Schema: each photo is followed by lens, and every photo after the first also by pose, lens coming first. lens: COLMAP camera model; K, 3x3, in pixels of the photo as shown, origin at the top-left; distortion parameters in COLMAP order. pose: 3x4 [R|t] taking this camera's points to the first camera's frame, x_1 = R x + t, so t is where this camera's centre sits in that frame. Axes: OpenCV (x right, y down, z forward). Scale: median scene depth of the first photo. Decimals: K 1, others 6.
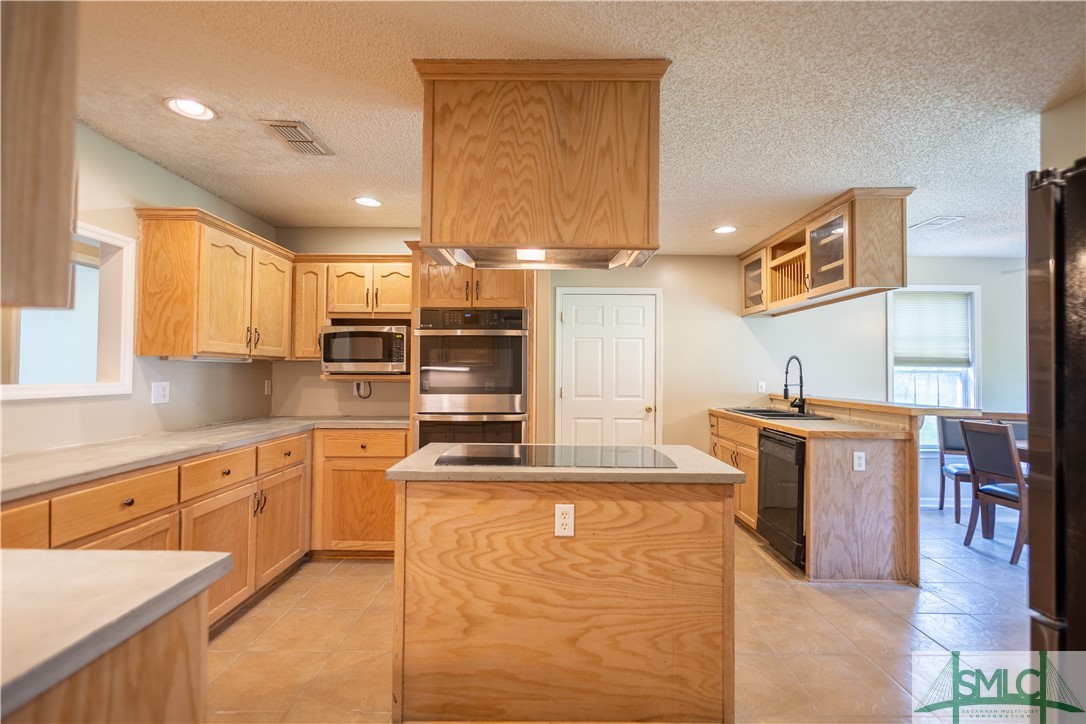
lens RADIAL K [[500.7, 0, 543.0], [0, 500.7, 362.0], [0, 0, 1]] dist [0.008758, -0.005298]
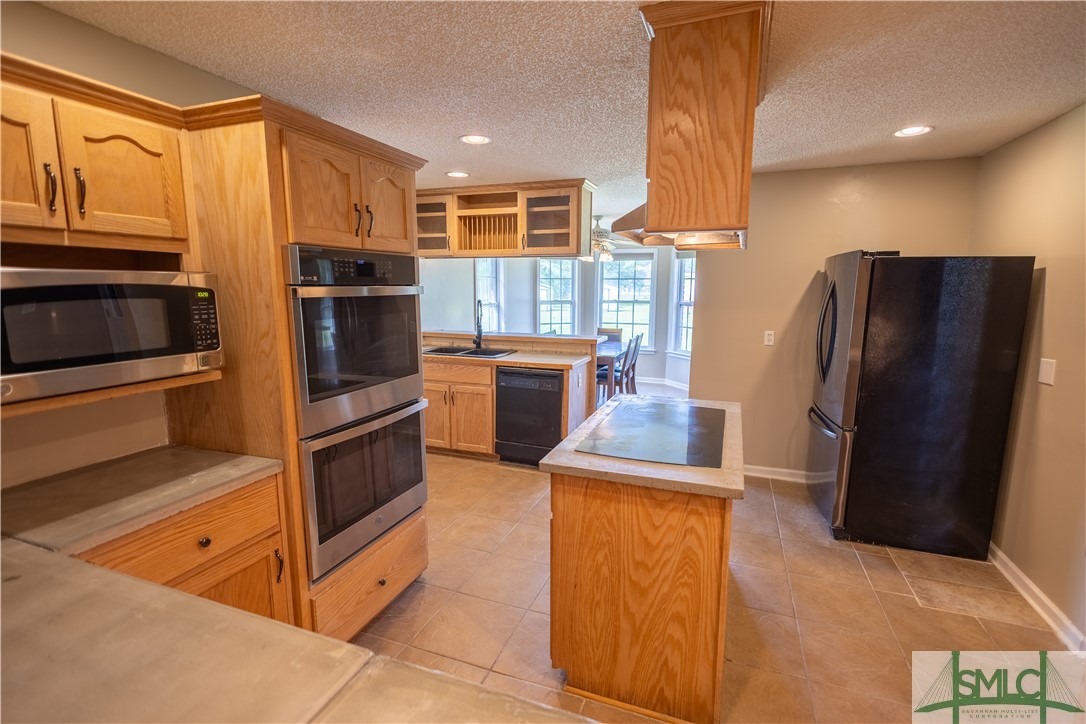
lens RADIAL K [[500.7, 0, 543.0], [0, 500.7, 362.0], [0, 0, 1]] dist [0.008758, -0.005298]
pose [[0.351446, -0.146445, 0.924683, -0.655639], [-0.020281, 0.986267, 0.163906, -0.077127], [-0.935988, -0.076357, 0.343650, 0.567418]]
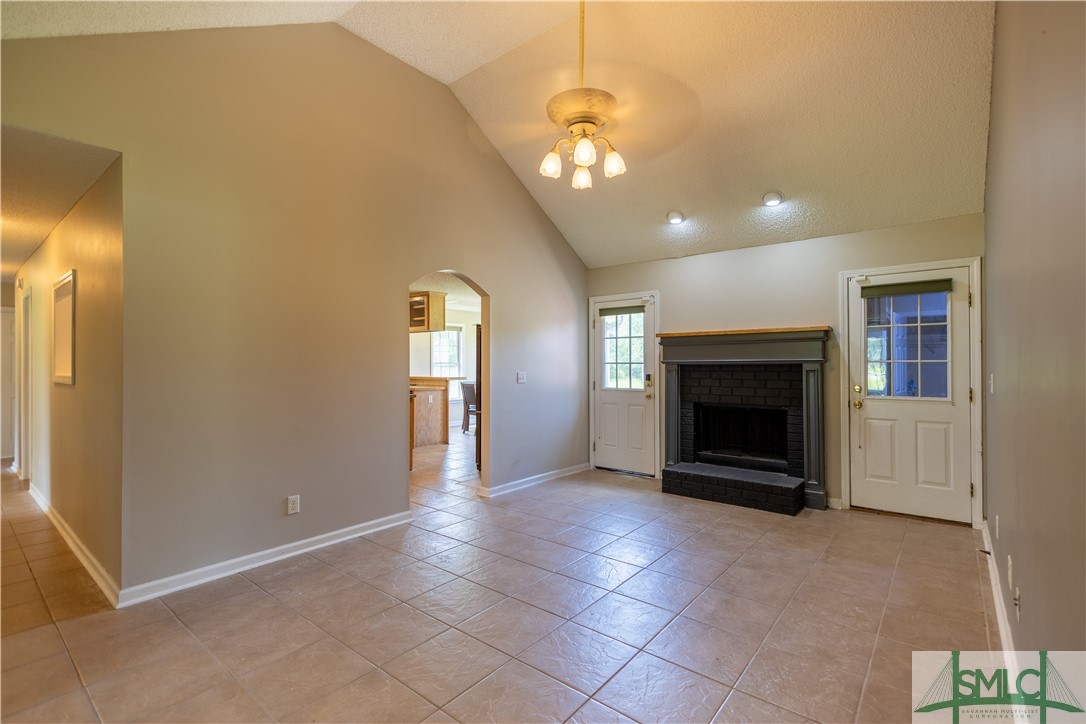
lens RADIAL K [[500.7, 0, 543.0], [0, 500.7, 362.0], [0, 0, 1]] dist [0.008758, -0.005298]
pose [[0.633174, -0.007971, 0.773969, -0.911349], [-0.005974, 0.999867, 0.015184, -0.028899], [-0.773987, -0.014238, 0.633042, -0.979180]]
